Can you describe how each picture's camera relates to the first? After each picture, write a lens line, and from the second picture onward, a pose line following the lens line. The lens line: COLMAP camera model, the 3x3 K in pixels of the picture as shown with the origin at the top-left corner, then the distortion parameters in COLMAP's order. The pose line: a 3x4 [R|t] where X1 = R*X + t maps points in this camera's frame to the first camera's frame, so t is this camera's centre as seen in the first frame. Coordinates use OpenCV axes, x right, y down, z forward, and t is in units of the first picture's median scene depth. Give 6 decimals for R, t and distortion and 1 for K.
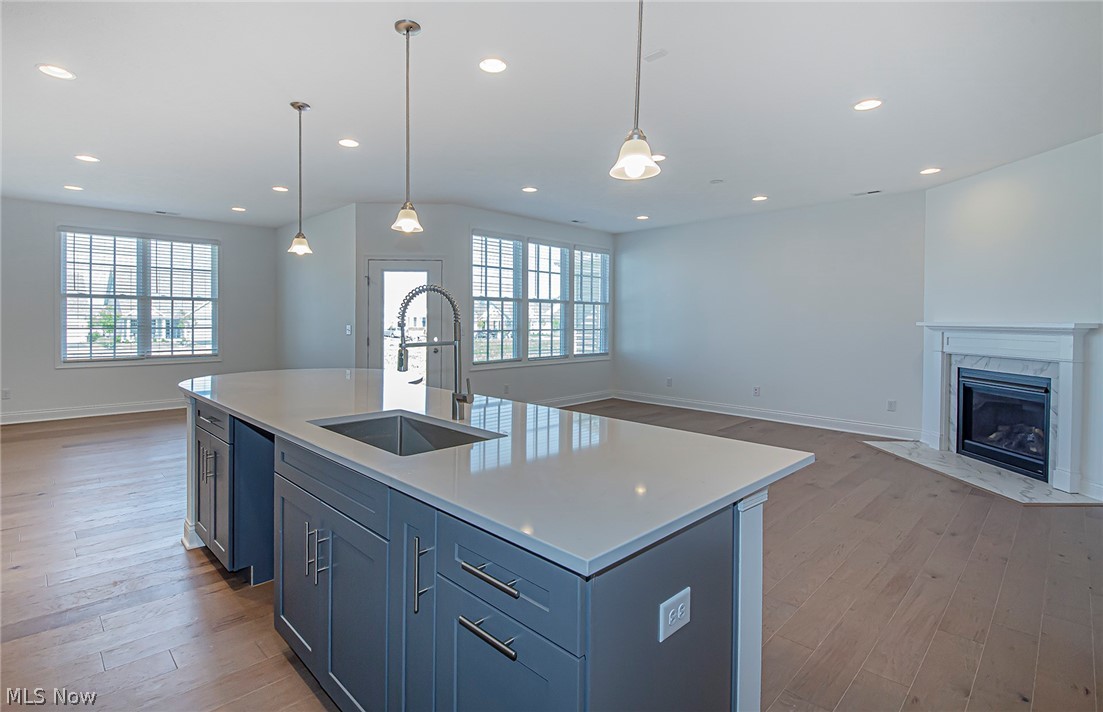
lens RADIAL K [[532.8, 0, 526.1], [0, 532.8, 322.0], [0, 0, 1]] dist [0.018139, -0.021070]
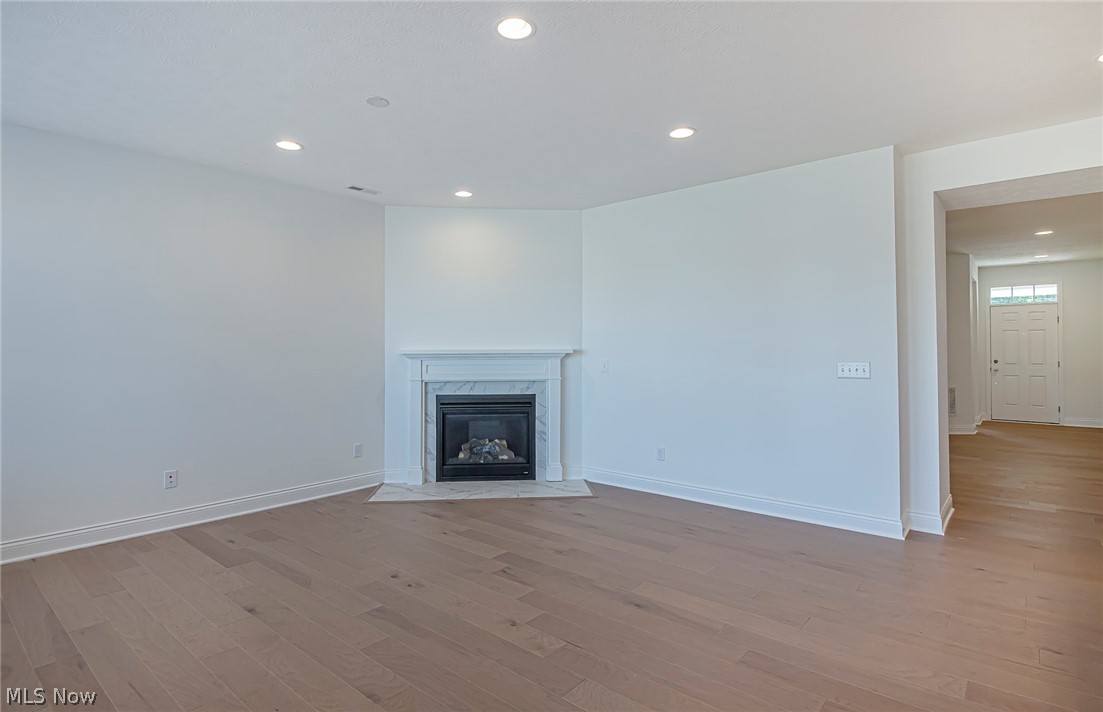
lens RADIAL K [[562.0, 0, 548.0], [0, 562.0, 337.2], [0, 0, 1]] dist [0.013650, -0.000986]
pose [[-0.100428, 0.013287, 0.994856, -0.249144], [0.010890, 0.999866, -0.012255, -0.007637], [-0.994885, 0.009603, -0.100559, 0.875218]]
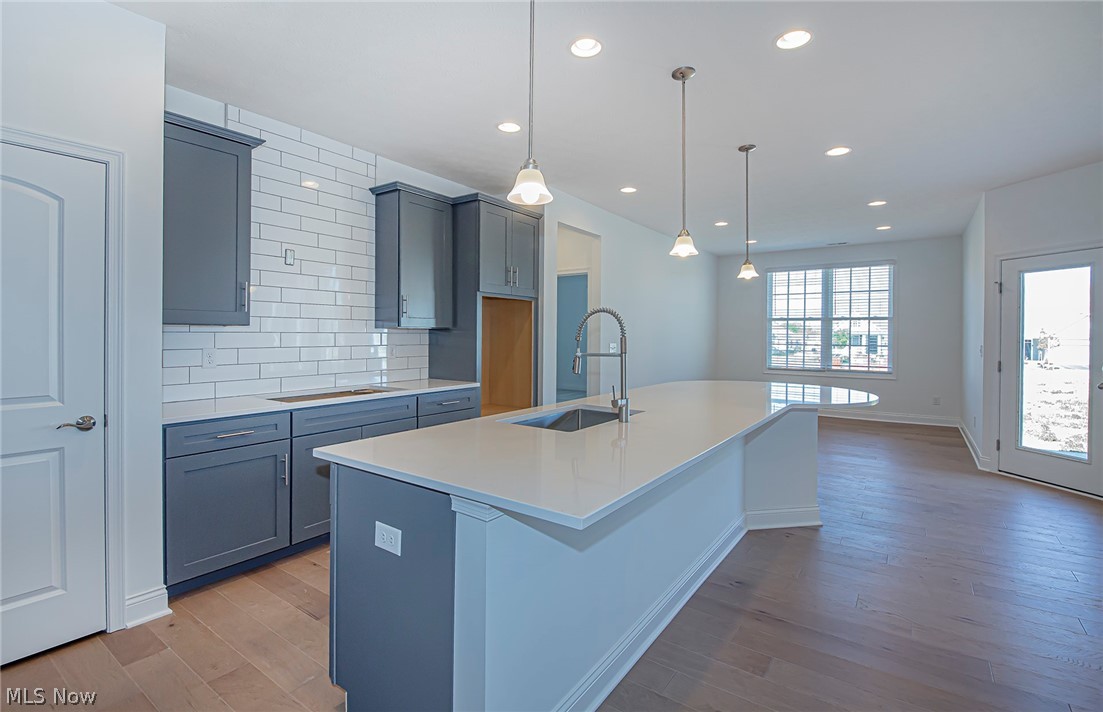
lens RADIAL K [[518.5, 0, 551.6], [0, 518.5, 334.9], [0, 0, 1]] dist [-0.000562, 0.000068]
pose [[0.185358, -0.003870, -0.982663, 0.382026], [-0.009028, 0.999943, -0.005641, 0.001348], [0.982630, 0.009917, 0.185312, 0.258287]]
